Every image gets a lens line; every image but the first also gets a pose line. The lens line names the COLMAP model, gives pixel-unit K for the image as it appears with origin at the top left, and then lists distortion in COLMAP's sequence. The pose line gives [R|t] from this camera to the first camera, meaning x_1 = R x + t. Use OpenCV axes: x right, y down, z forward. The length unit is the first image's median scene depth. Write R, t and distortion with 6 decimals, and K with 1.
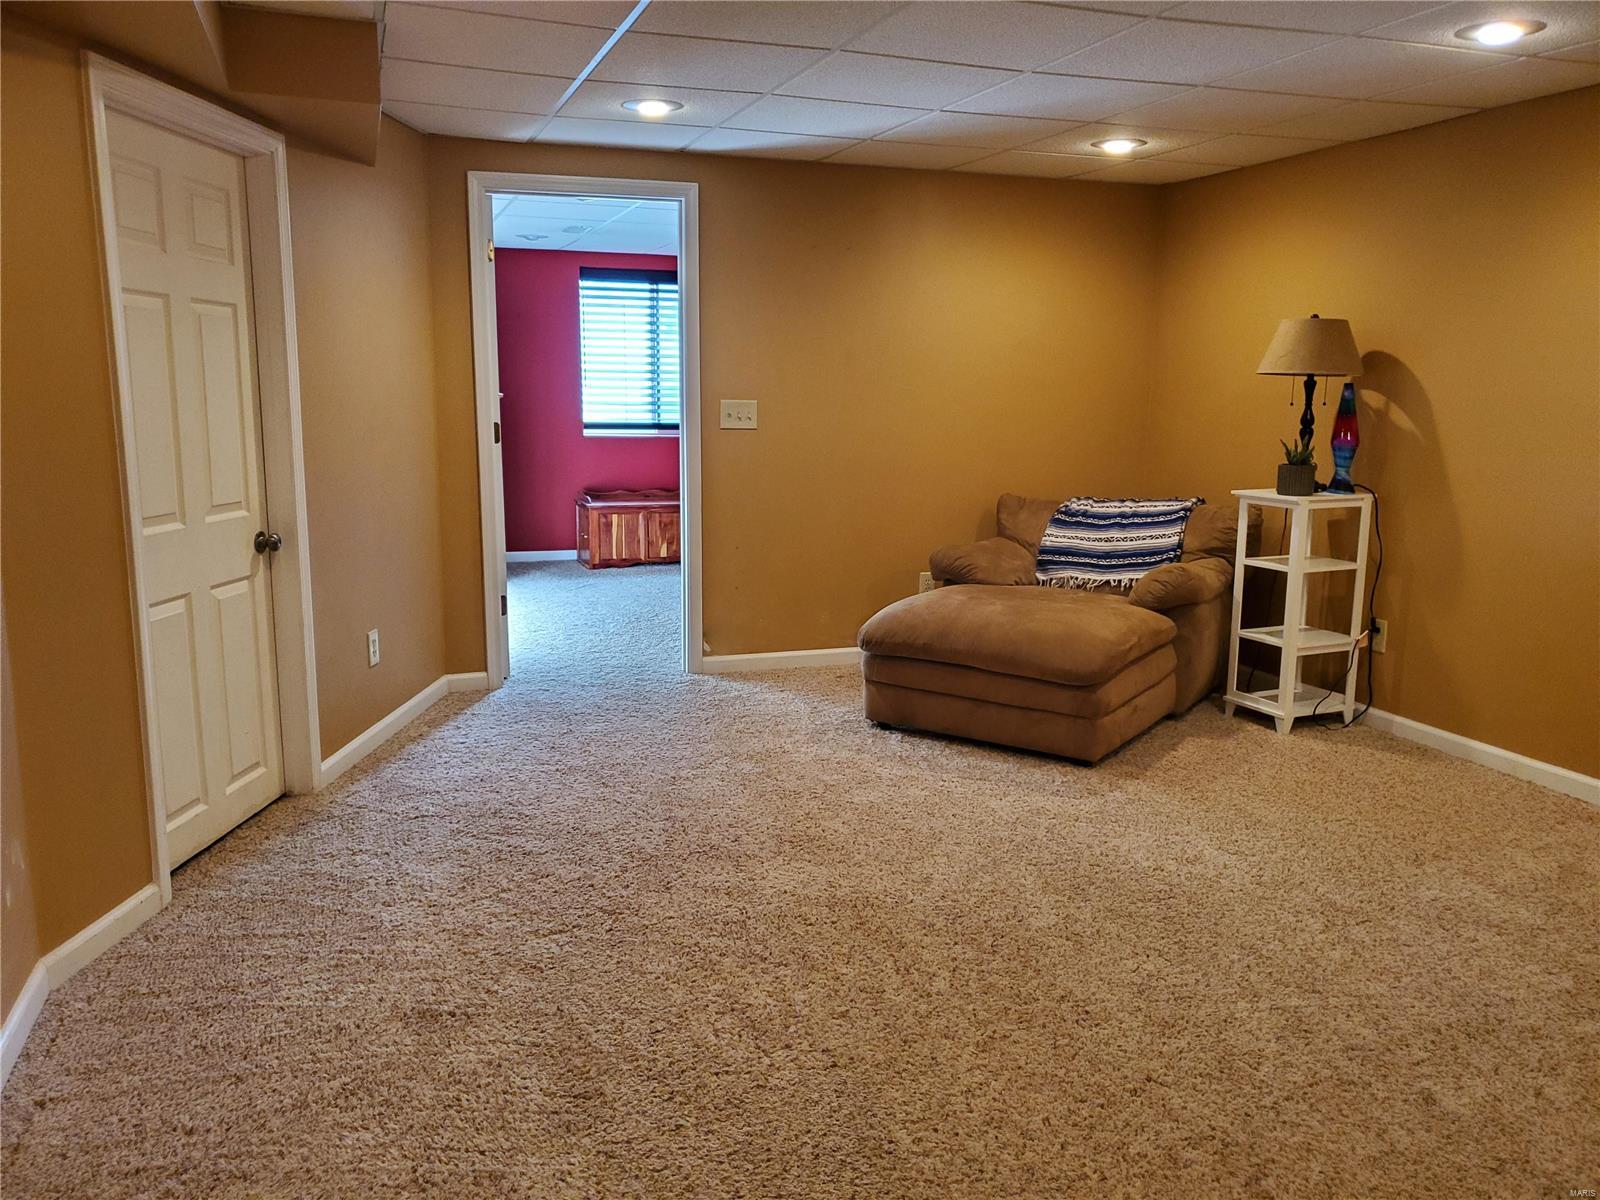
lens RADIAL K [[1290.2, 0, 798.4], [0, 1290.2, 600.2], [0, 0, 1]] dist [-0.003801, -0.004033]
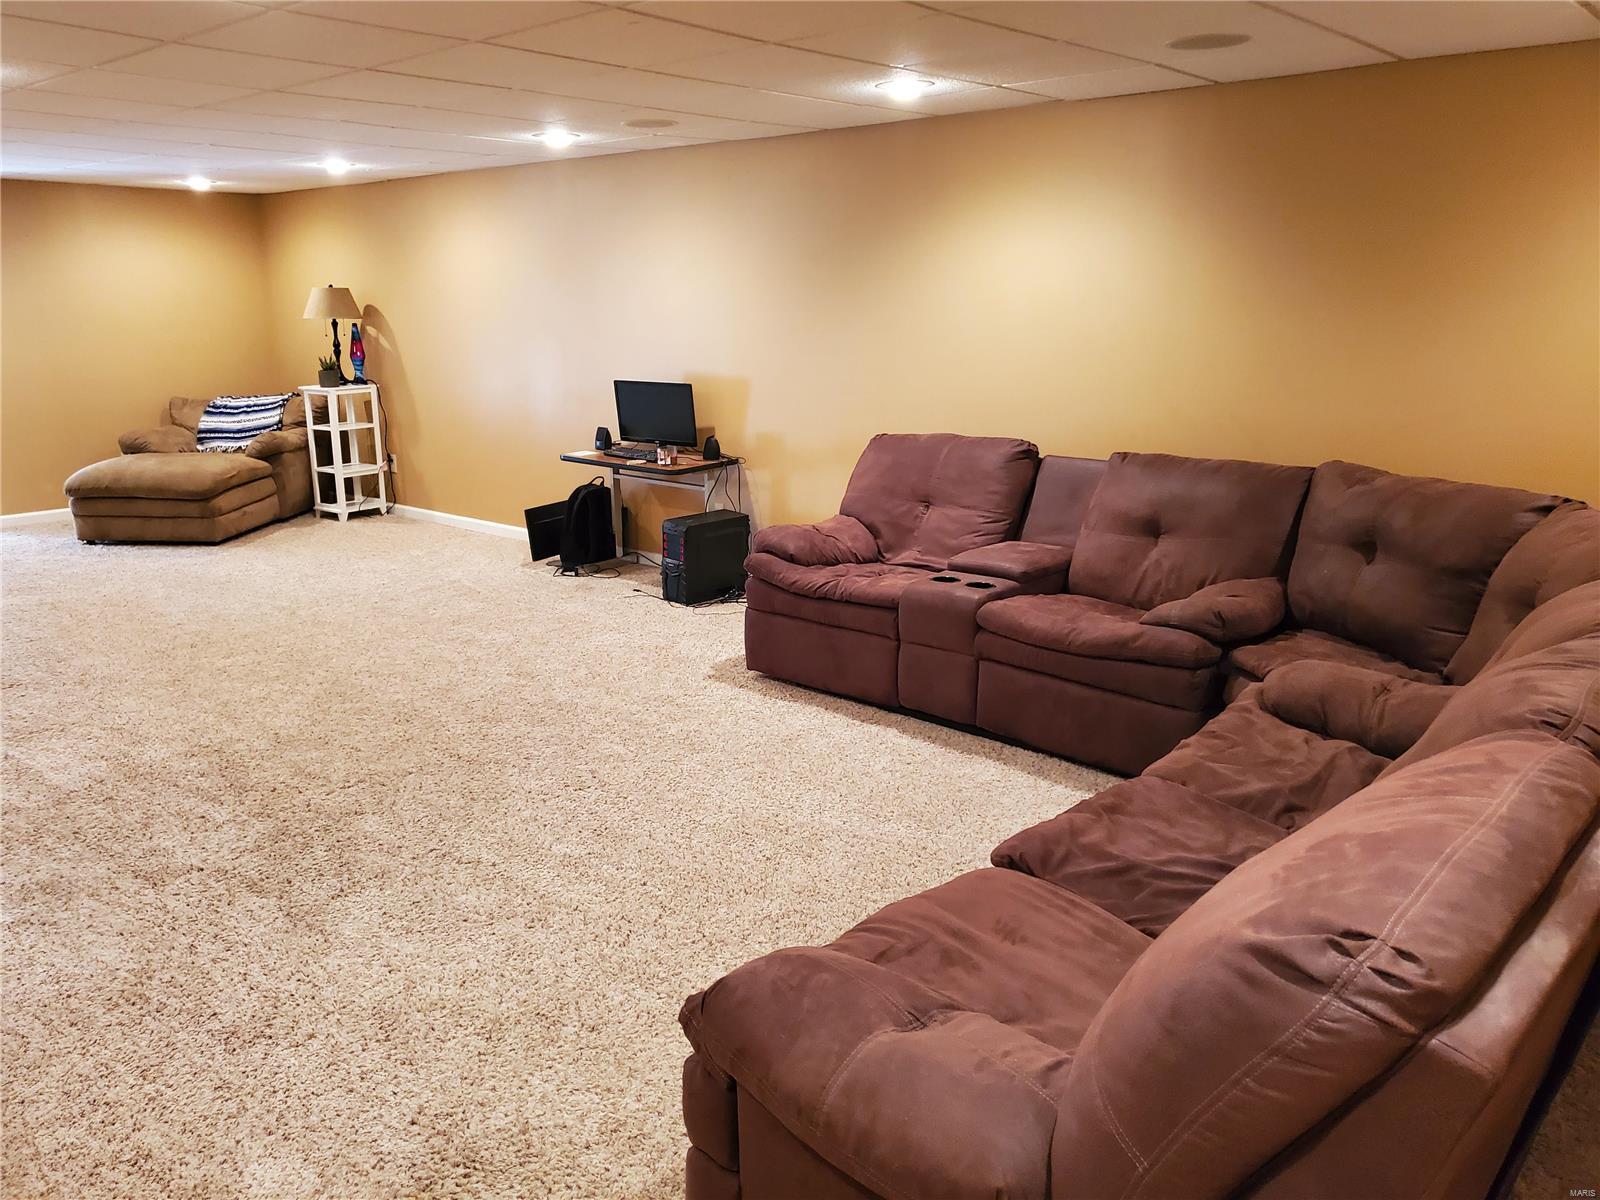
lens RADIAL K [[1290.2, 0, 809.1], [0, 1290.2, 600.2], [0, 0, 1]] dist [-0.003801, -0.004033]
pose [[0.873716, -0.125054, 0.470087, 0.085360], [0.092136, 0.991441, 0.092500, 0.103840], [-0.477631, -0.037507, 0.877760, -0.871736]]
